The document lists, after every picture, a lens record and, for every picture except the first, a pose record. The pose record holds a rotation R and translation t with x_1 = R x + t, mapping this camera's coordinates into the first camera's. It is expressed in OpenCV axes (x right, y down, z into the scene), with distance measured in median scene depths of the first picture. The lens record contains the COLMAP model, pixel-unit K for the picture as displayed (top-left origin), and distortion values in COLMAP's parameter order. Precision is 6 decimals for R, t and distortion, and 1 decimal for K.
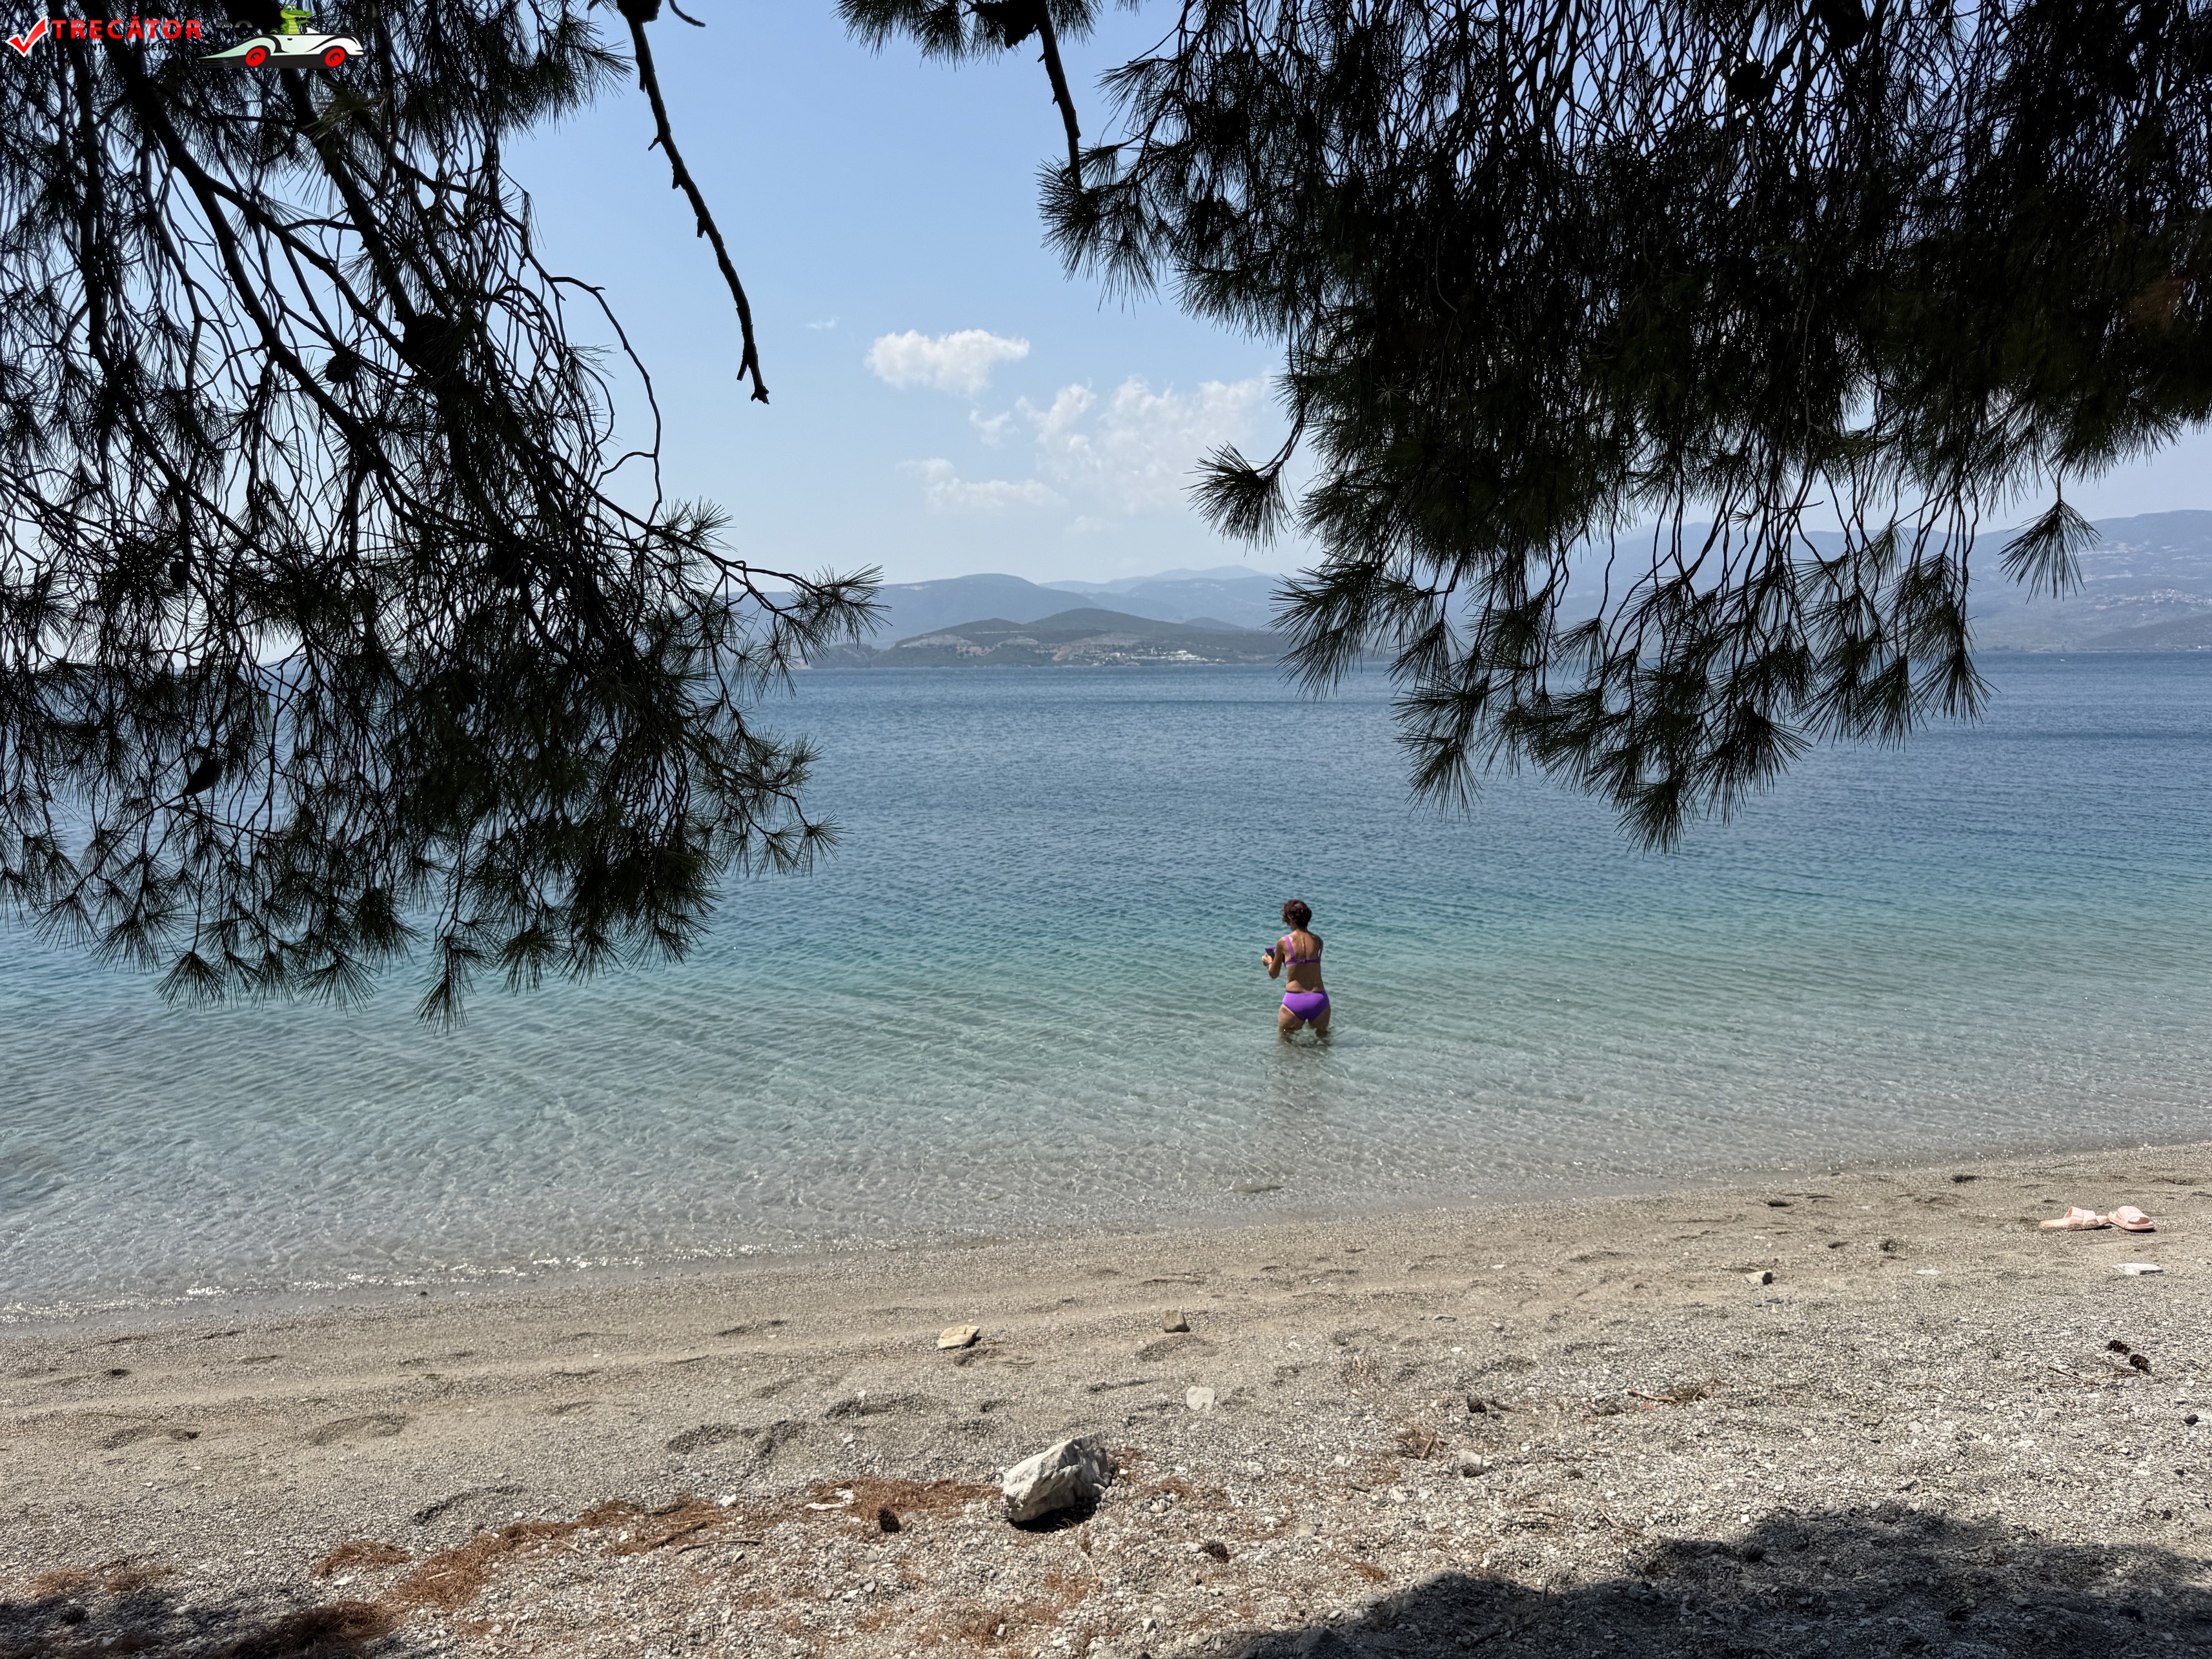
lens RADIAL K [[1555.2, 0, 1092.9], [0, 1555.2, 910.1], [0, 0, 1]] dist [0.078265, -0.094965]
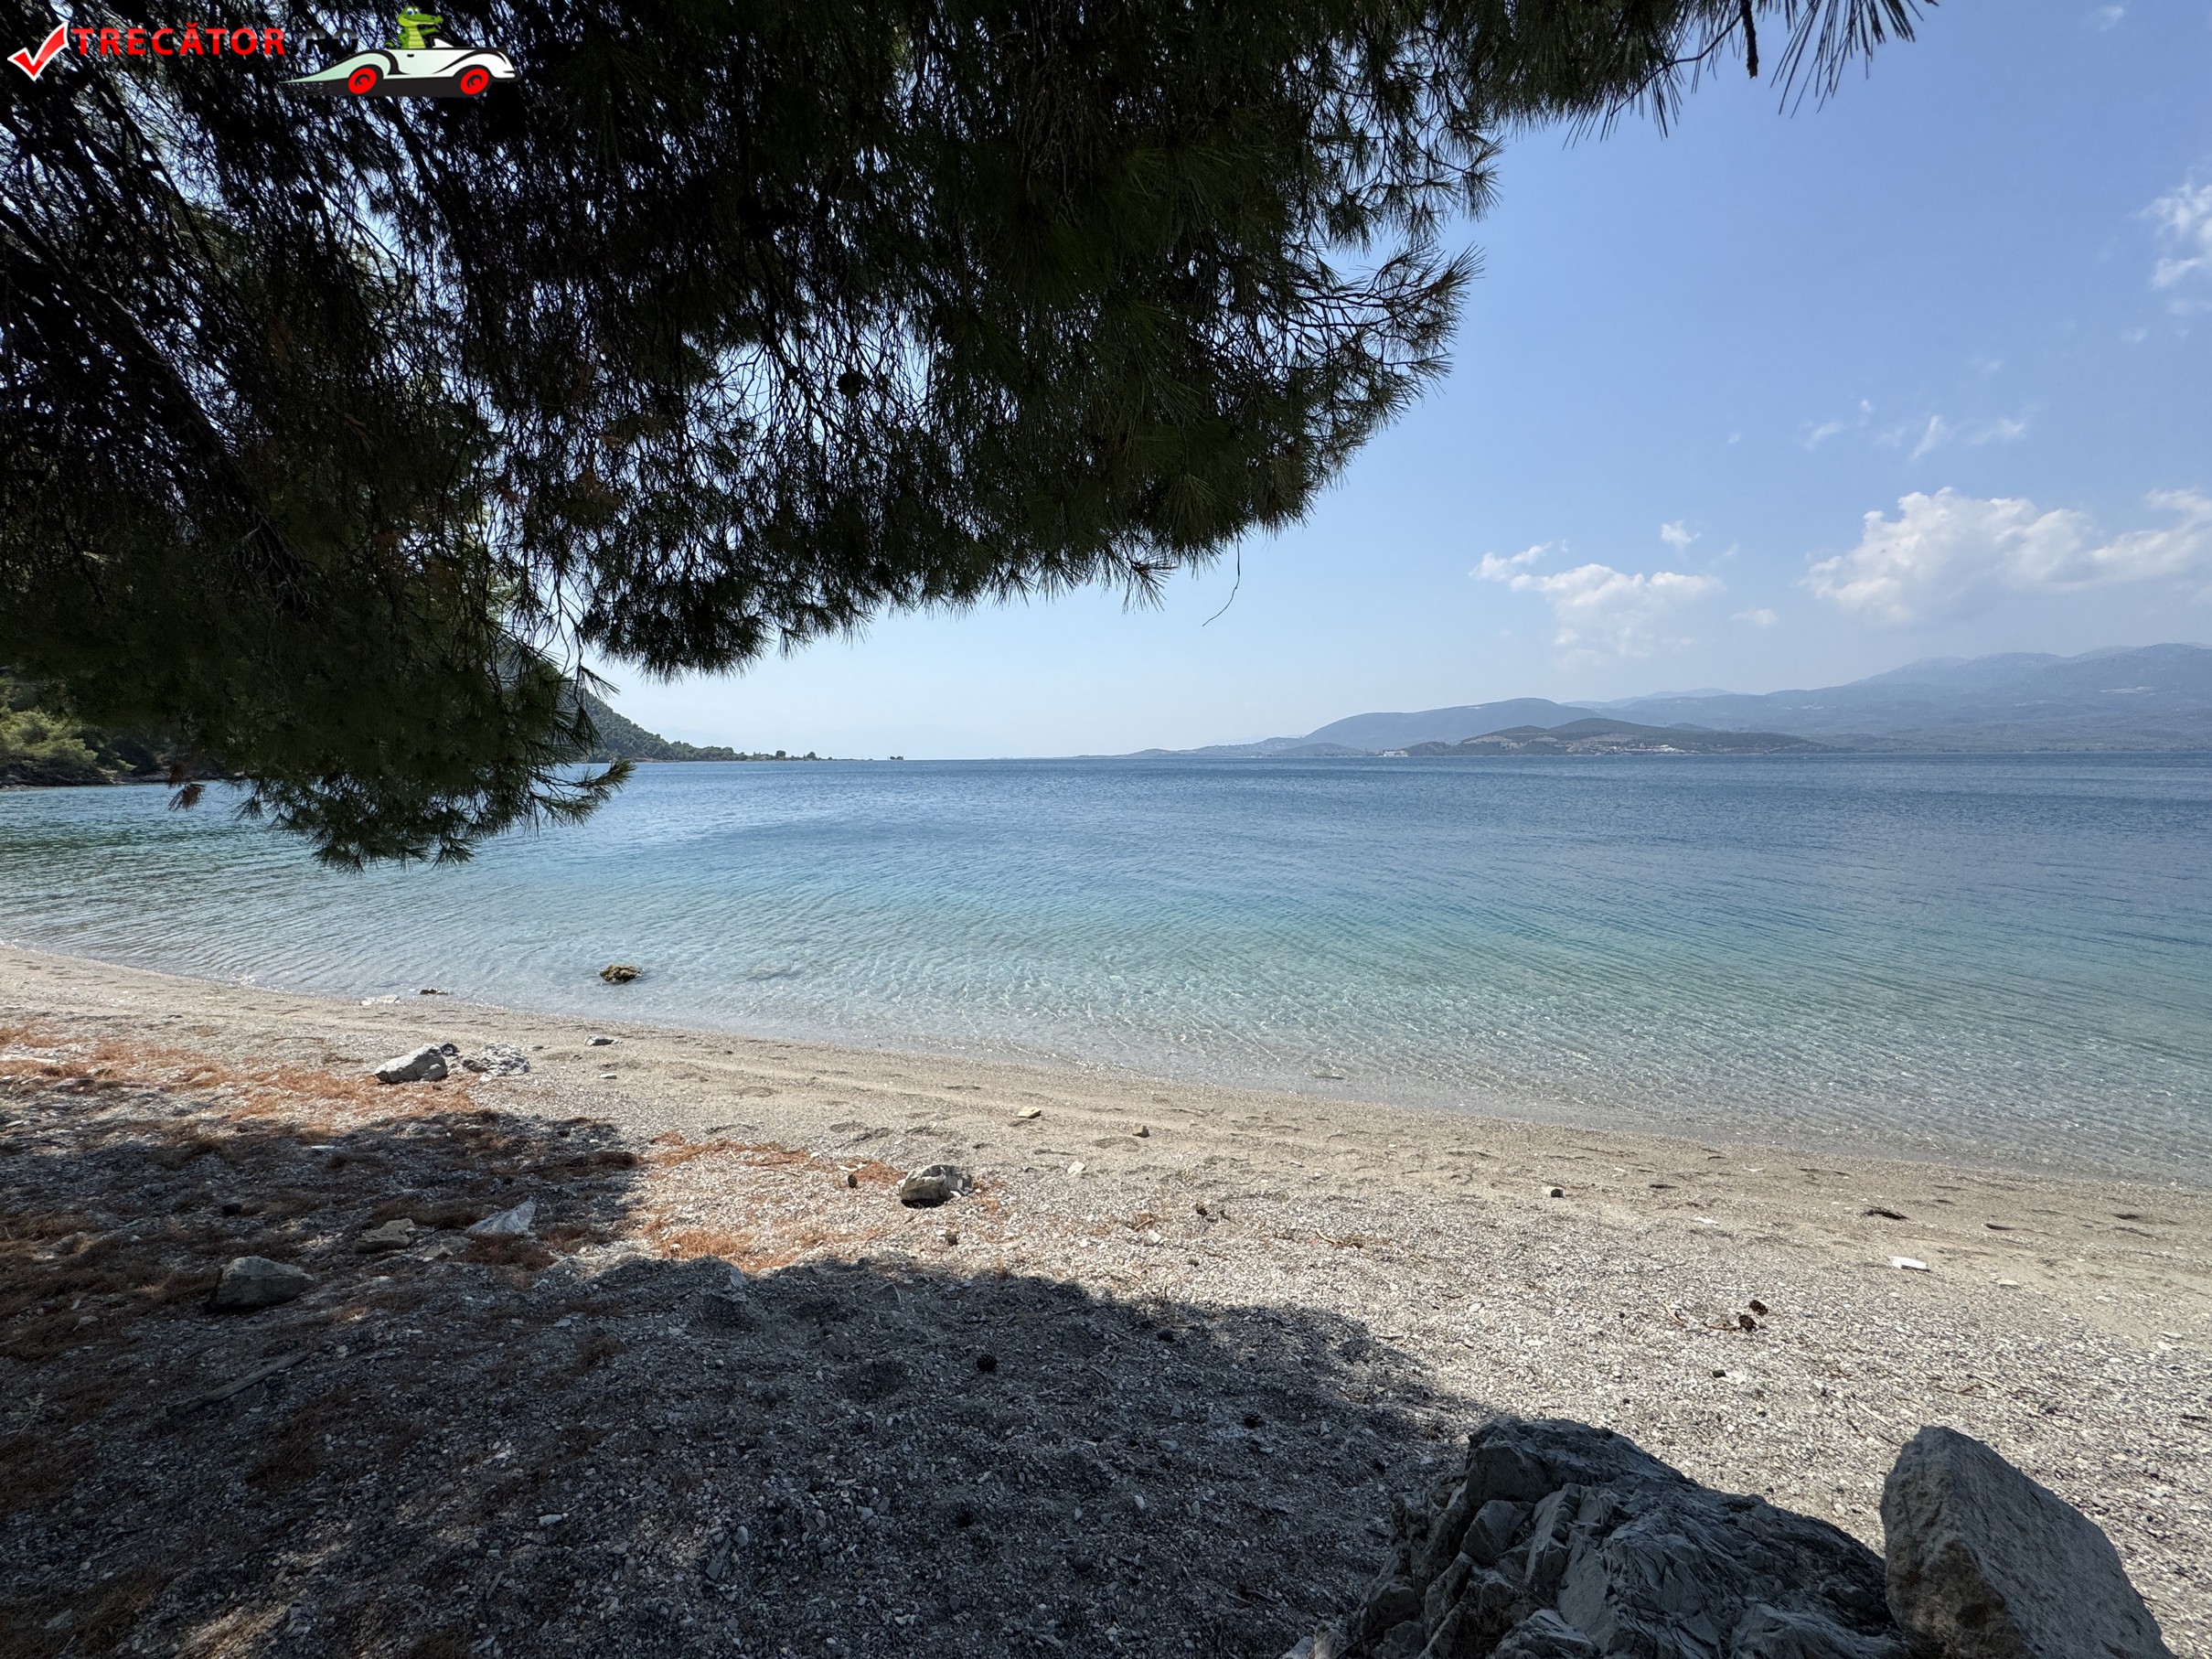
lens RADIAL K [[882.9, 0, 1103.4], [0, 882.9, 810.2], [0, 0, 1]] dist [0.007551, -0.000092]
pose [[0.872011, 0.037753, -0.488028, 0.453585], [-0.082150, 0.994167, -0.069878, -0.010247], [0.482544, 0.101026, 0.870026, 0.110013]]
